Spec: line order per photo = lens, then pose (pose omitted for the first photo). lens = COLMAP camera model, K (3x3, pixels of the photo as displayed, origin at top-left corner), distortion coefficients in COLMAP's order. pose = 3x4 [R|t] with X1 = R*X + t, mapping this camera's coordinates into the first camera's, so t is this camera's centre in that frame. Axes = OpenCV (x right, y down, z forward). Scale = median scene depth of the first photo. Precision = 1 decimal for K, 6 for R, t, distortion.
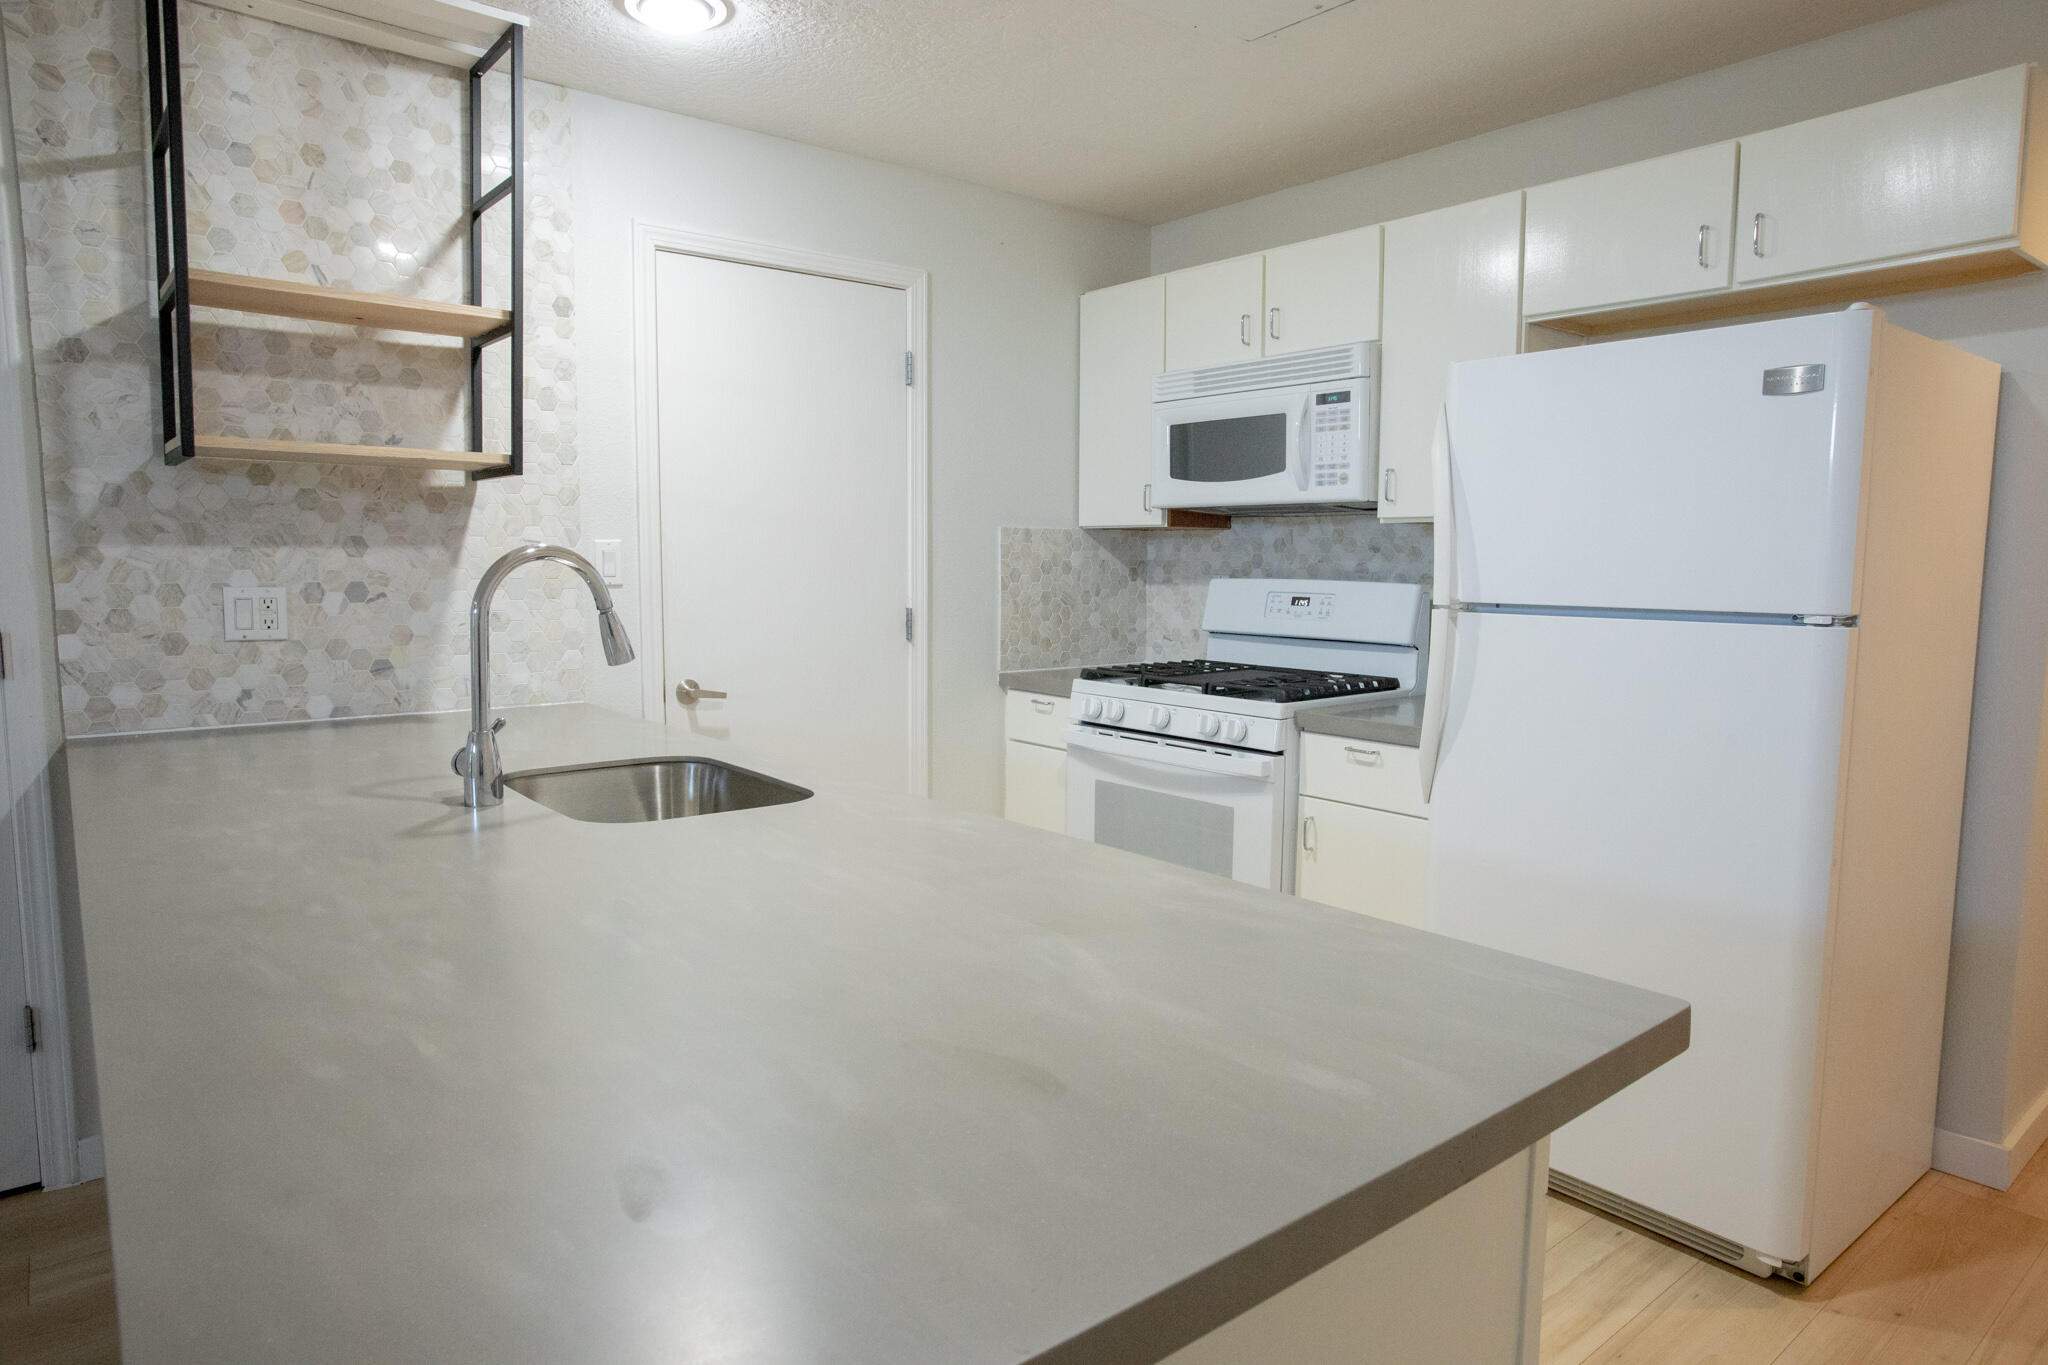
lens RADIAL K [[1217.0, 0, 1024.1], [0, 1217.0, 687.4], [0, 0, 1]] dist [-0.055979, 0.041335]
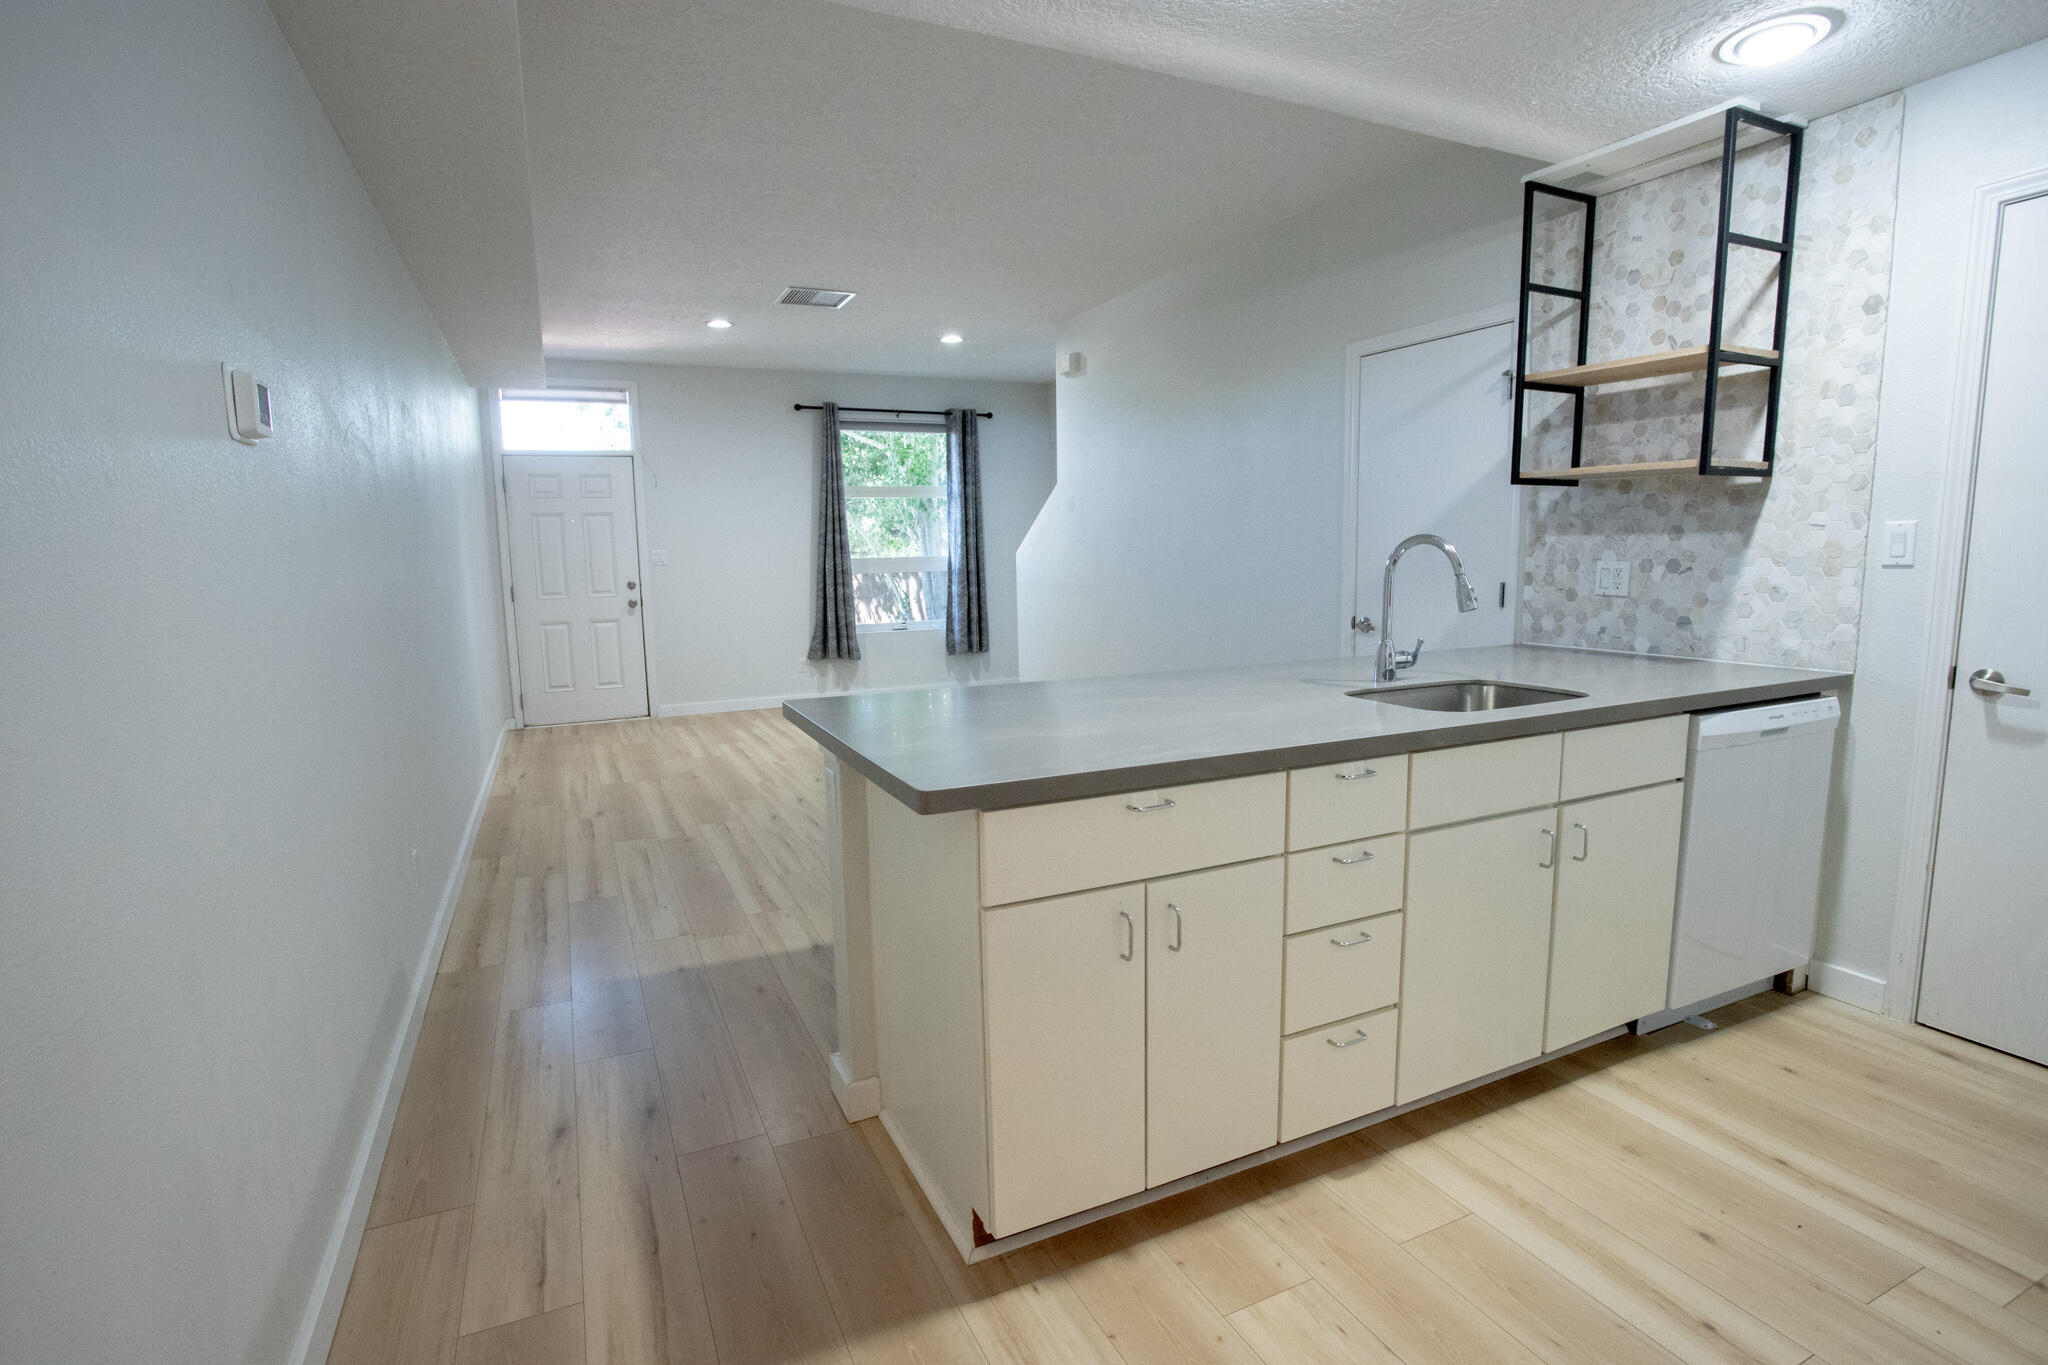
lens RADIAL K [[988.6, 0, 1026.2], [0, 988.6, 686.4], [0, 0, 1]] dist [-0.074046, 0.032209]
pose [[-0.240415, 0.131525, -0.961718, 0.729270], [-0.087288, 0.983834, 0.156370, -0.052045], [0.966737, 0.121540, -0.225048, 0.554521]]
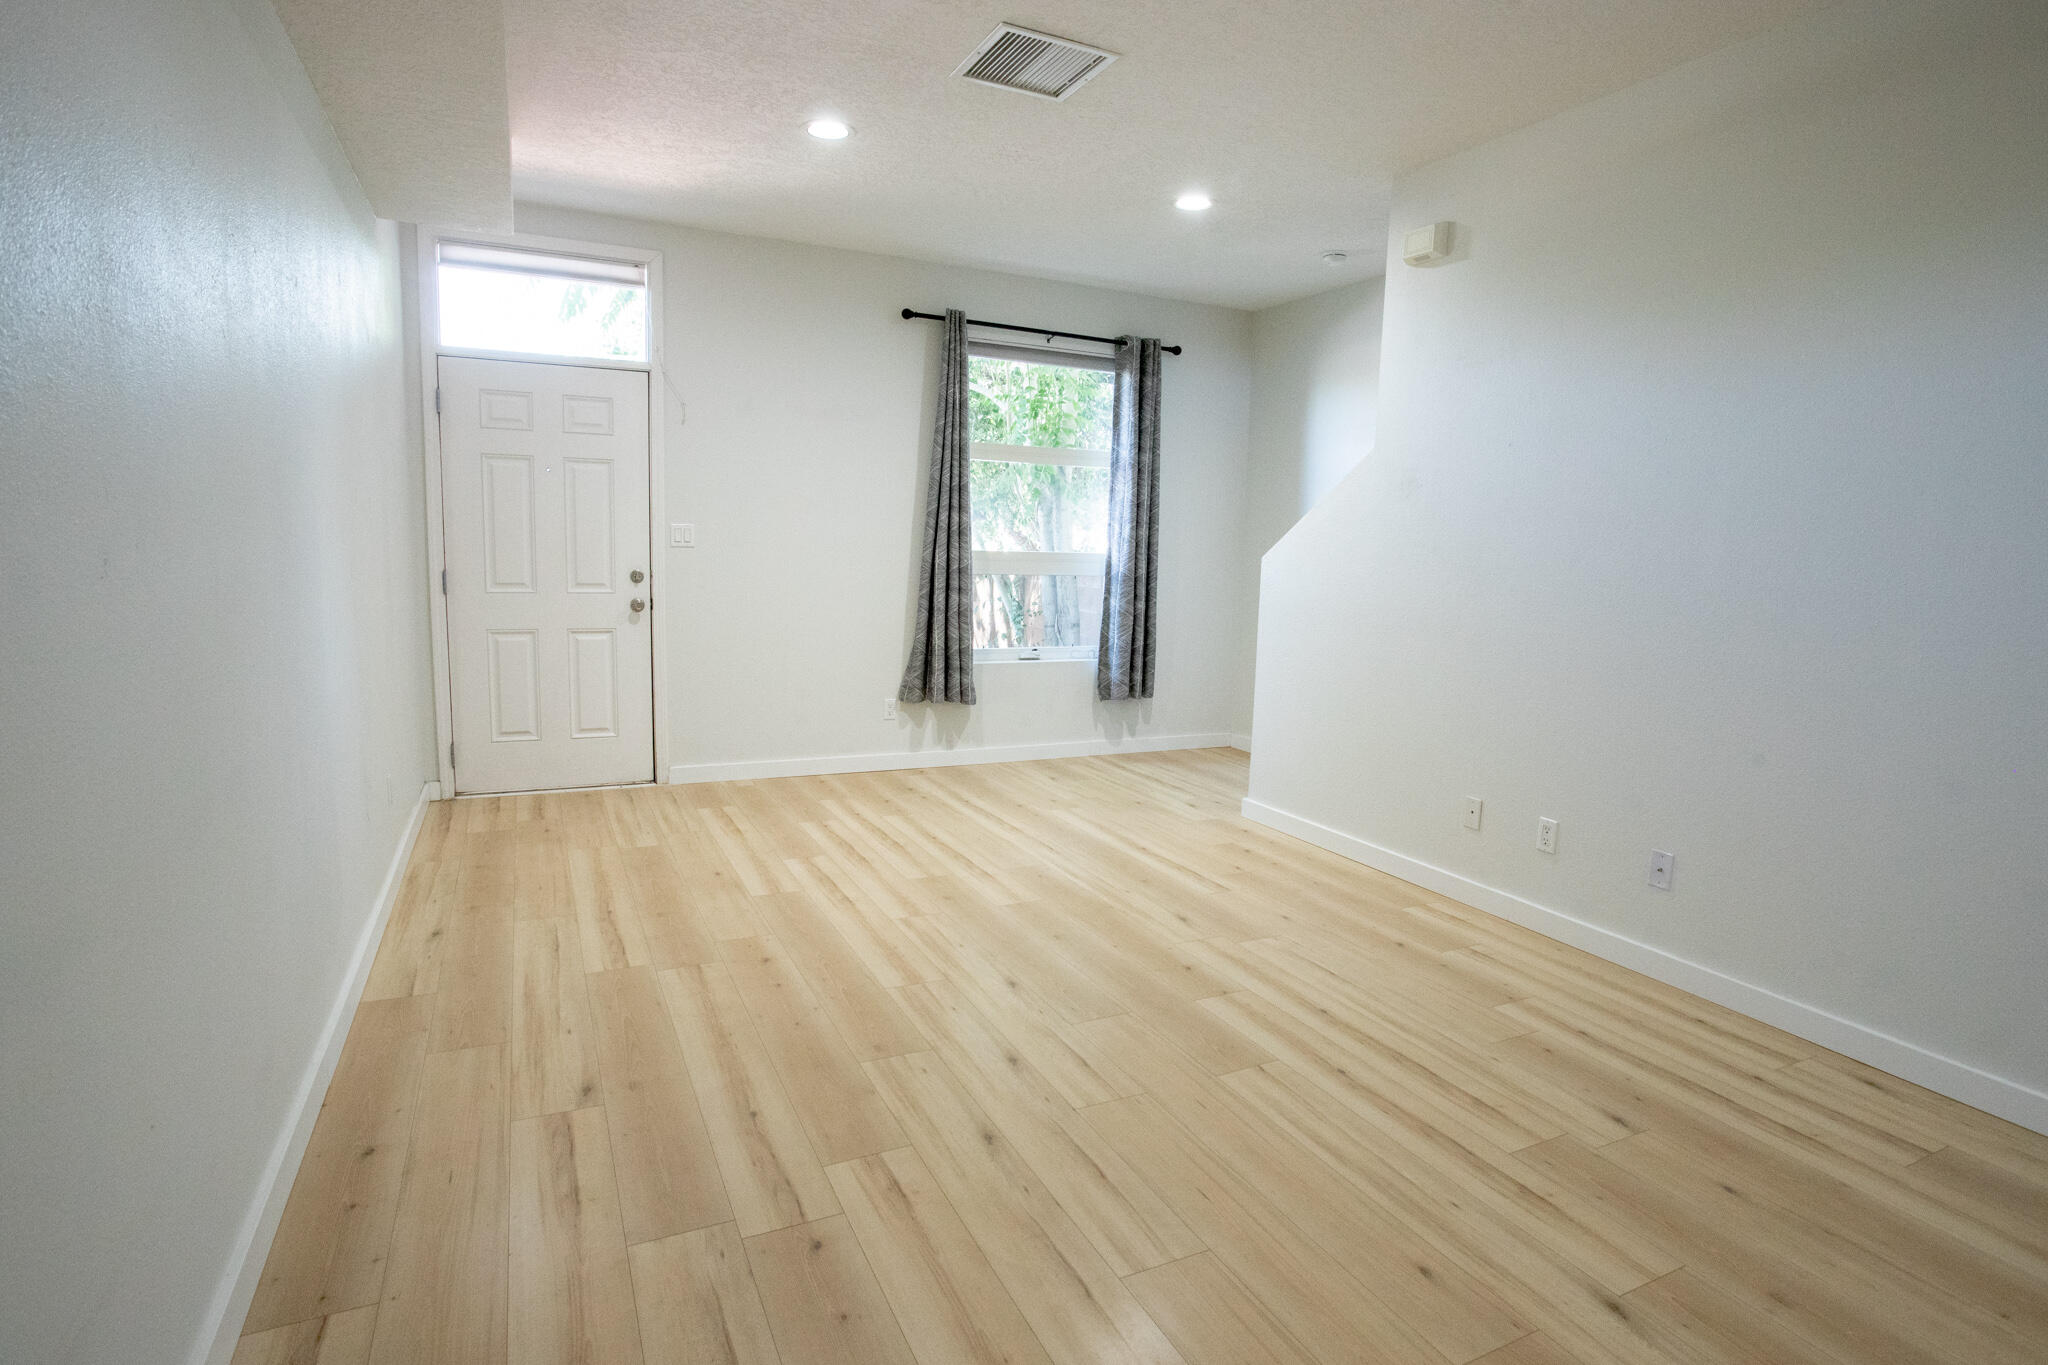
lens RADIAL K [[1031.0, 0, 1027.6], [0, 1031.0, 685.5], [0, 0, 1]] dist [-0.073015, 0.034357]
pose [[-0.229771, 0.120203, -0.965793, -0.110295], [-0.136069, 0.978630, 0.154173, 0.013691], [0.963686, 0.166839, -0.208504, -0.125556]]
